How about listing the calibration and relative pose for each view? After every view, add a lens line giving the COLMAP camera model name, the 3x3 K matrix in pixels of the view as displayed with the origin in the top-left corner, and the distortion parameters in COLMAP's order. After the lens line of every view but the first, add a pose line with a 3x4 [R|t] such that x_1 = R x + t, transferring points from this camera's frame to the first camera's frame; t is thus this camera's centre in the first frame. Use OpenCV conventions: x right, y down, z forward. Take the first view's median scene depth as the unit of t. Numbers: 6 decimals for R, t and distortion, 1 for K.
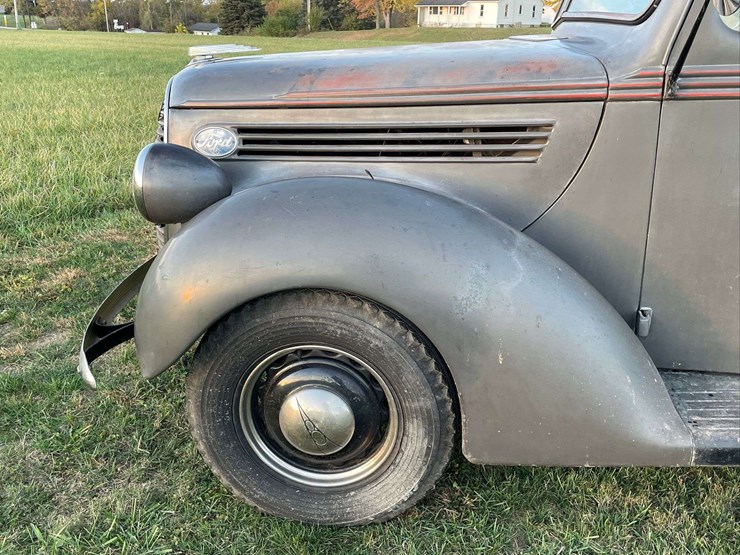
lens RADIAL K [[670.9, 0, 371.5], [0, 670.9, 276.4], [0, 0, 1]] dist [0.052981, -0.018579]
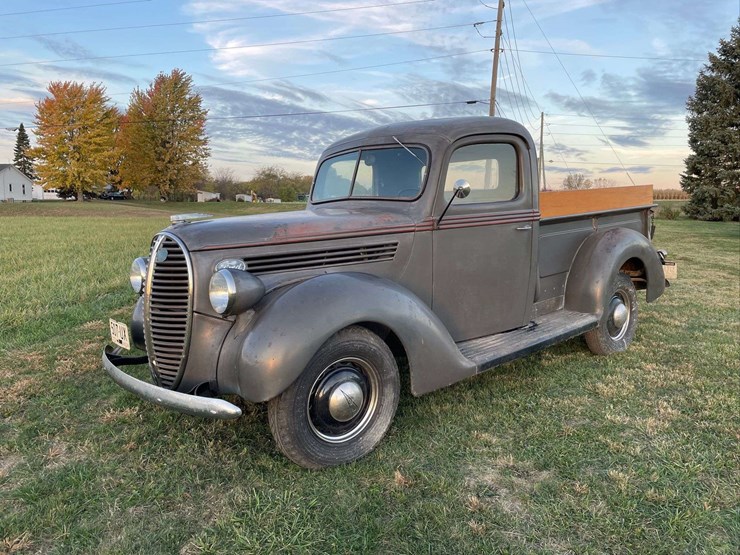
lens RADIAL K [[558.3, 0, 370.0], [0, 558.3, 277.5], [0, 0, 1]] dist [0.078031, -0.104360]
pose [[0.717961, -0.098055, 0.689143, -1.015604], [0.245176, 0.962207, -0.118521, 0.081093], [-0.651476, 0.254055, 0.714867, -0.235271]]
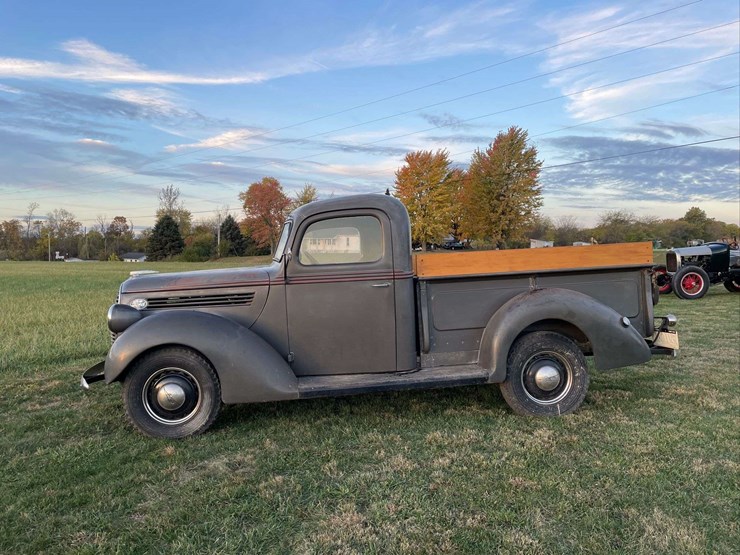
lens RADIAL K [[558.3, 0, 370.0], [0, 558.3, 277.5], [0, 0, 1]] dist [0.078031, -0.104360]
pose [[0.985479, -0.021832, 0.168385, 0.333129], [0.071828, 0.952197, -0.296921, 0.474847], [-0.153853, 0.304705, 0.939938, -1.421449]]
